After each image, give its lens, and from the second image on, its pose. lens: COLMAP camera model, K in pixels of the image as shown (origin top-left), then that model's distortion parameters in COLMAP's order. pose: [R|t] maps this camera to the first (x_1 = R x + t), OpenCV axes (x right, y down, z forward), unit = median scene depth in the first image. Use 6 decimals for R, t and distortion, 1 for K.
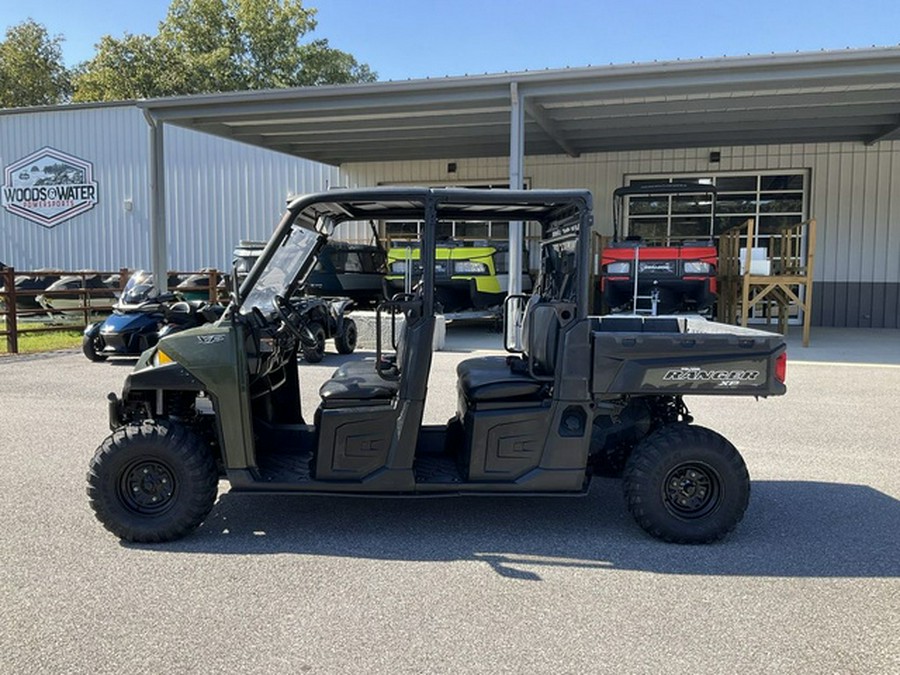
lens RADIAL K [[728.2, 0, 448.8], [0, 728.2, 334.7], [0, 0, 1]] dist [0.068556, -0.173100]
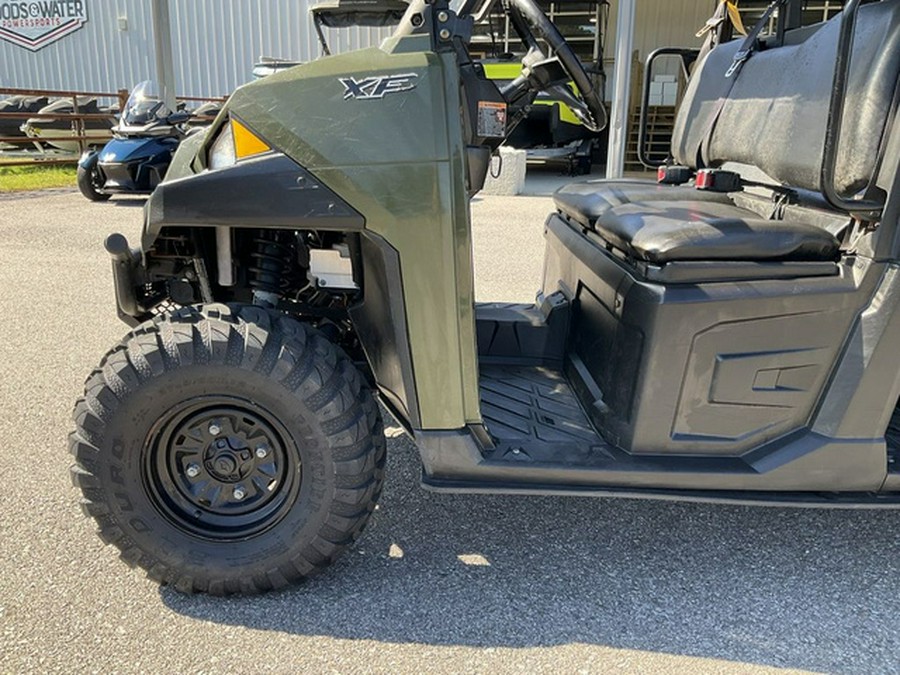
lens RADIAL K [[747.6, 0, 450.0], [0, 747.6, 337.5], [0, 0, 1]] dist [0.040188, -0.082129]
pose [[0.999752, 0.014051, -0.017260, -0.261664], [-0.010360, 0.980175, 0.197862, 0.049921], [0.019698, -0.197634, 0.980078, 0.573598]]
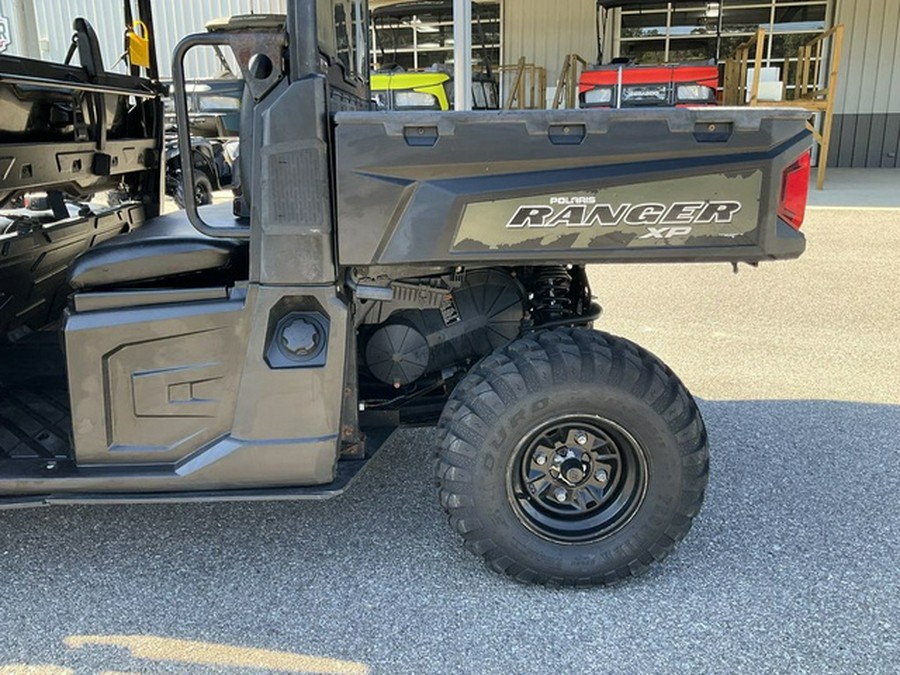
lens RADIAL K [[743.9, 0, 448.3], [0, 743.9, 339.2], [0, 0, 1]] dist [0.058227, -0.118518]
pose [[0.999747, -0.022435, 0.001663, 0.235774], [0.021688, 0.980843, 0.193590, 0.037452], [-0.005974, -0.193505, 0.981081, 0.527623]]
